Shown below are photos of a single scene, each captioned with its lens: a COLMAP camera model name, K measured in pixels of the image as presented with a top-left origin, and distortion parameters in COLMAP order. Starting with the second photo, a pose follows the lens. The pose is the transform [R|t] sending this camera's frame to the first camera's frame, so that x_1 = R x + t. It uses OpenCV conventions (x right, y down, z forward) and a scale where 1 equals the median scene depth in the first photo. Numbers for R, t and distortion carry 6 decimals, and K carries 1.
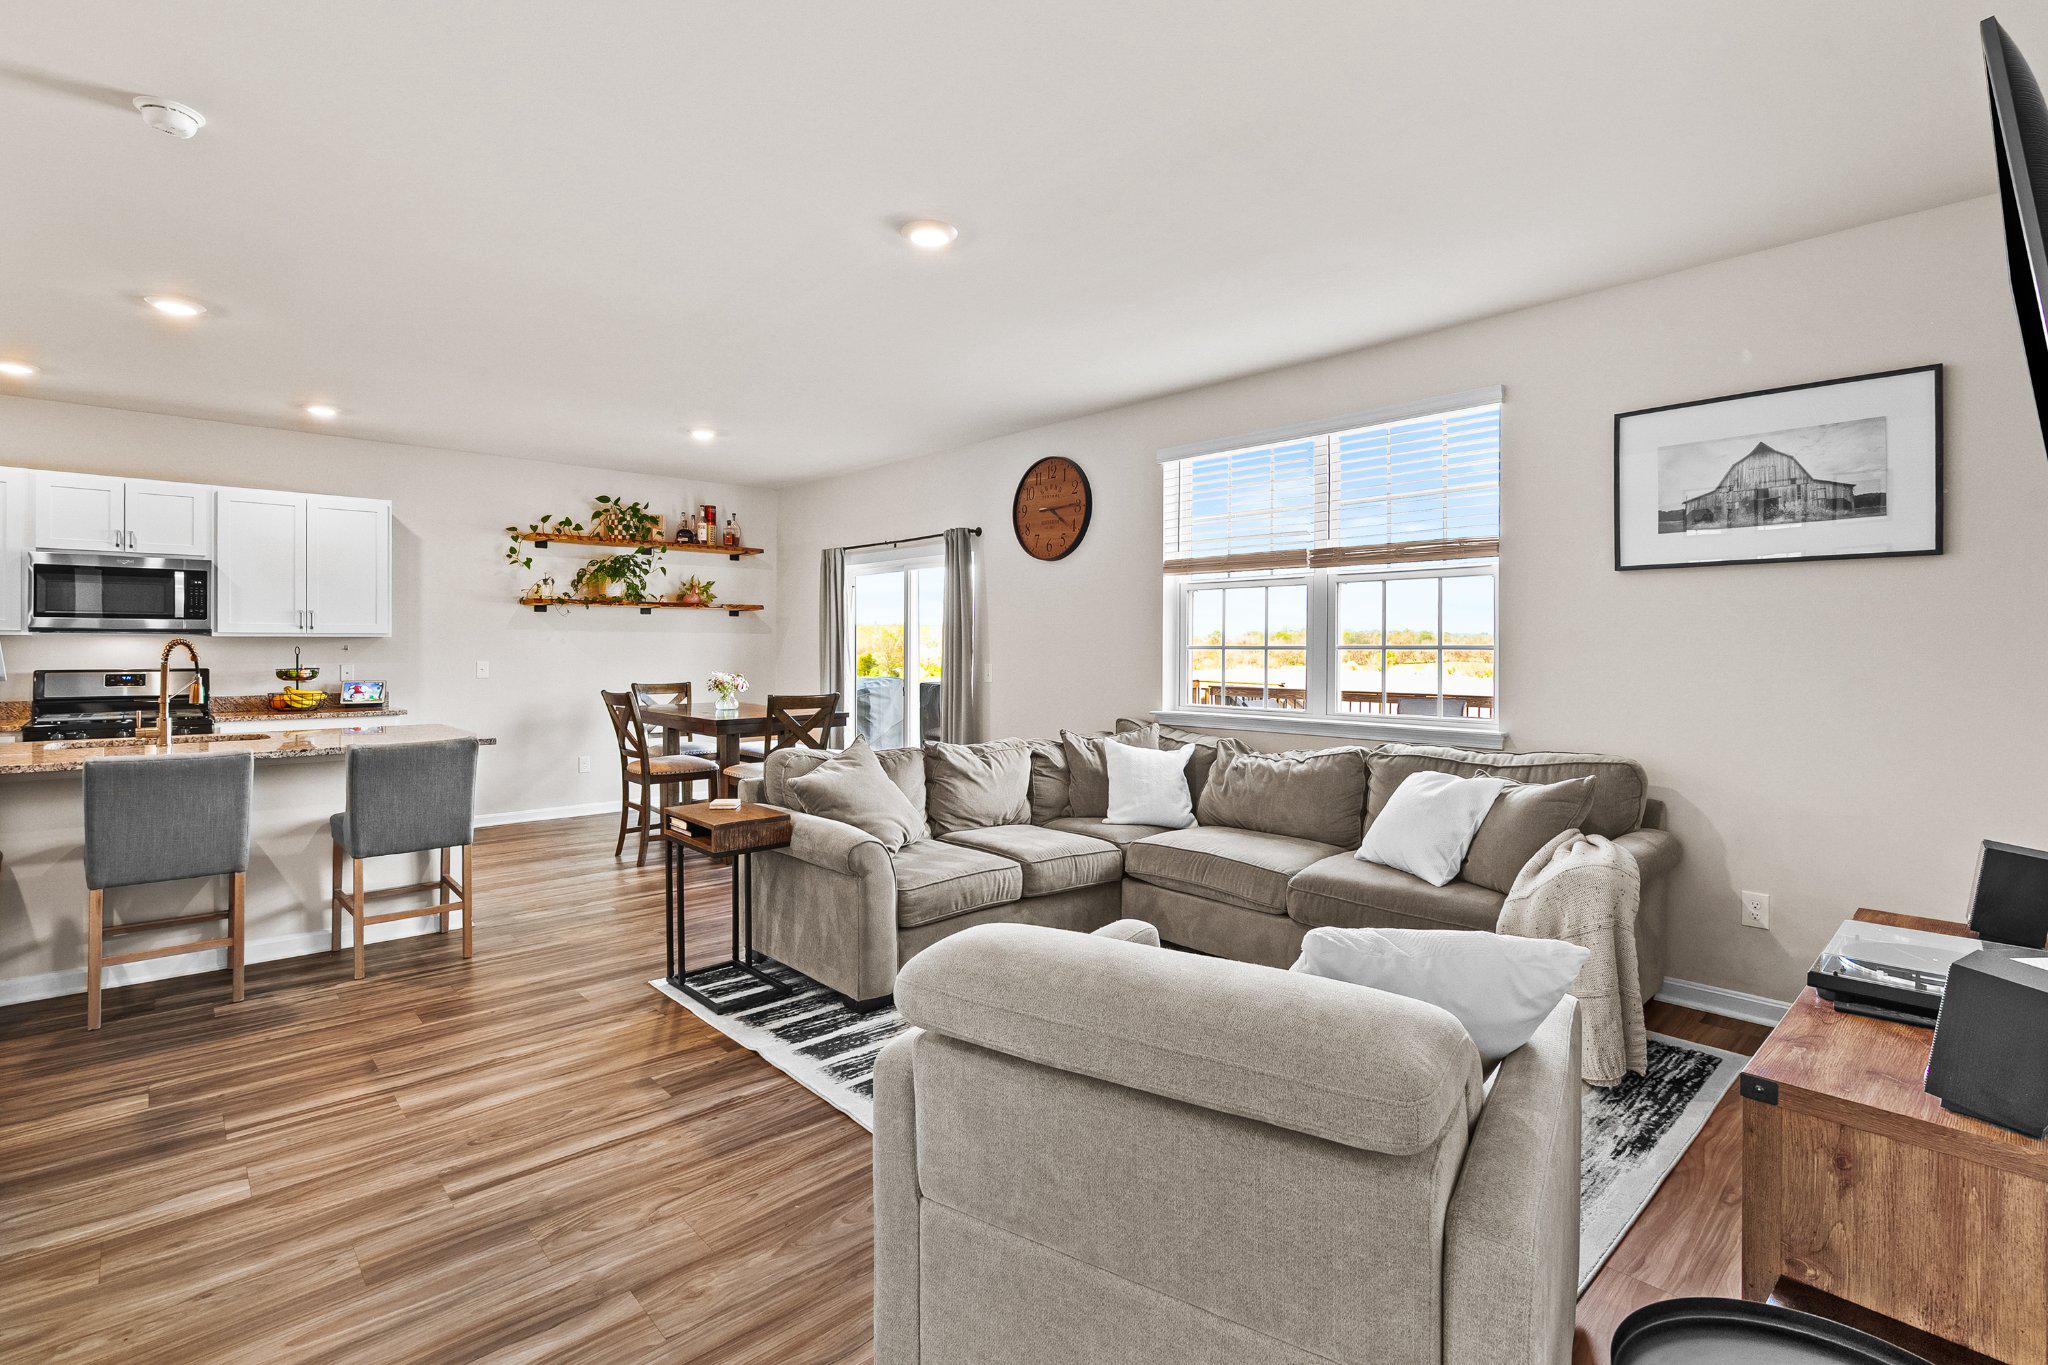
lens RADIAL K [[943.6, 0, 1023.3], [0, 943.6, 640.7], [0, 0, 1]] dist [0.000169, 0.000735]
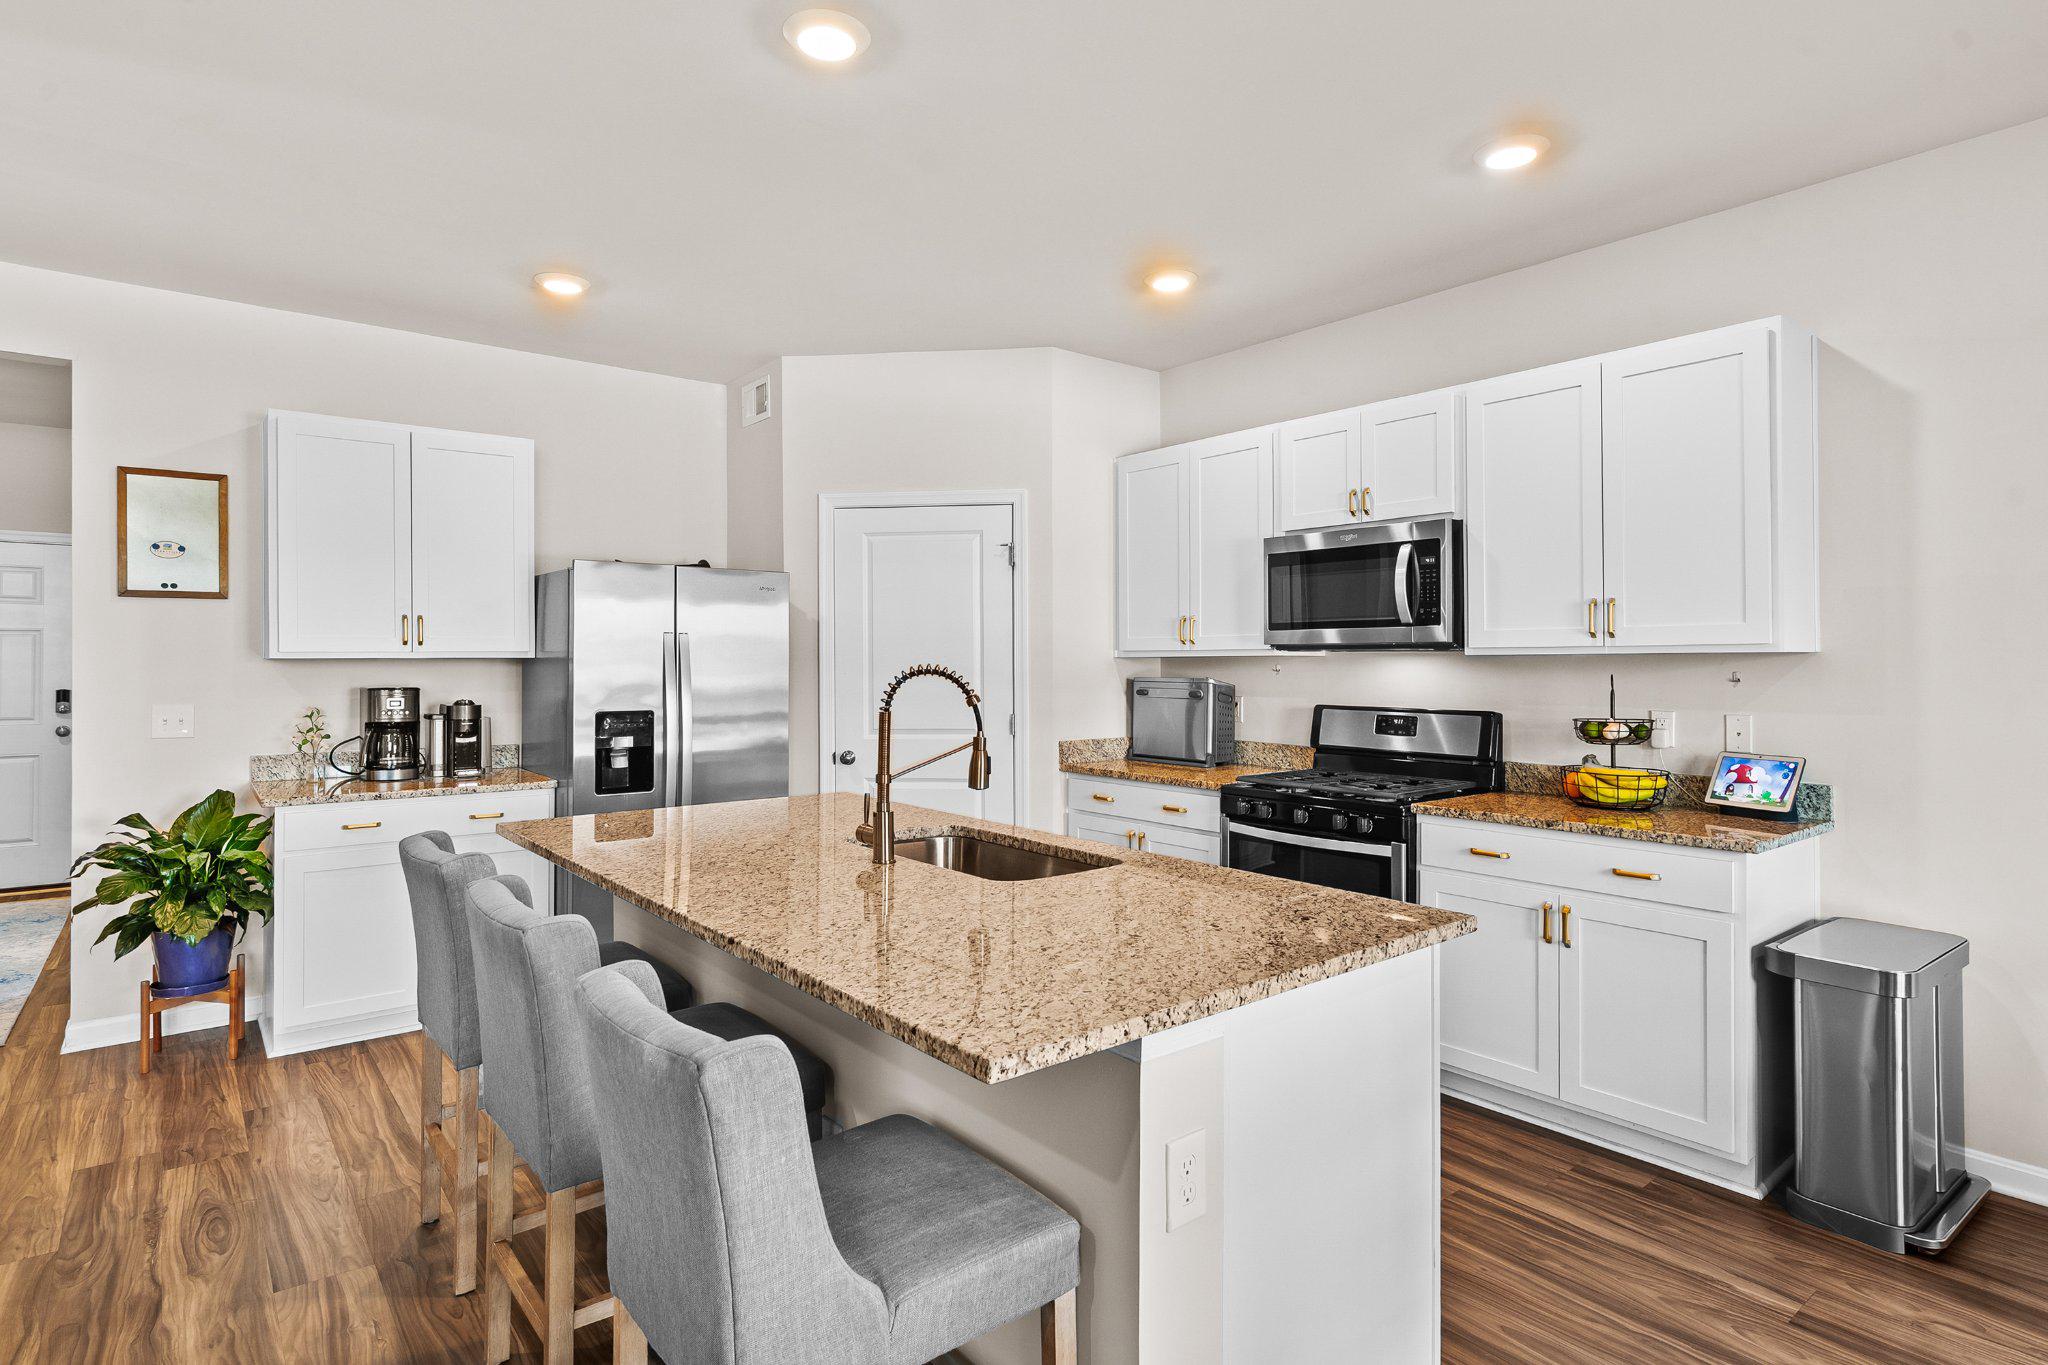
lens RADIAL K [[1085.8, 0, 1030.7], [0, 1085.8, 648.7], [0, 0, 1]] dist [0.004783, -0.002899]
pose [[-0.067093, -0.011314, -0.997683, -0.194703], [0.006483, 0.999910, -0.011775, -0.002289], [0.997726, -0.007258, -0.067014, 0.750065]]
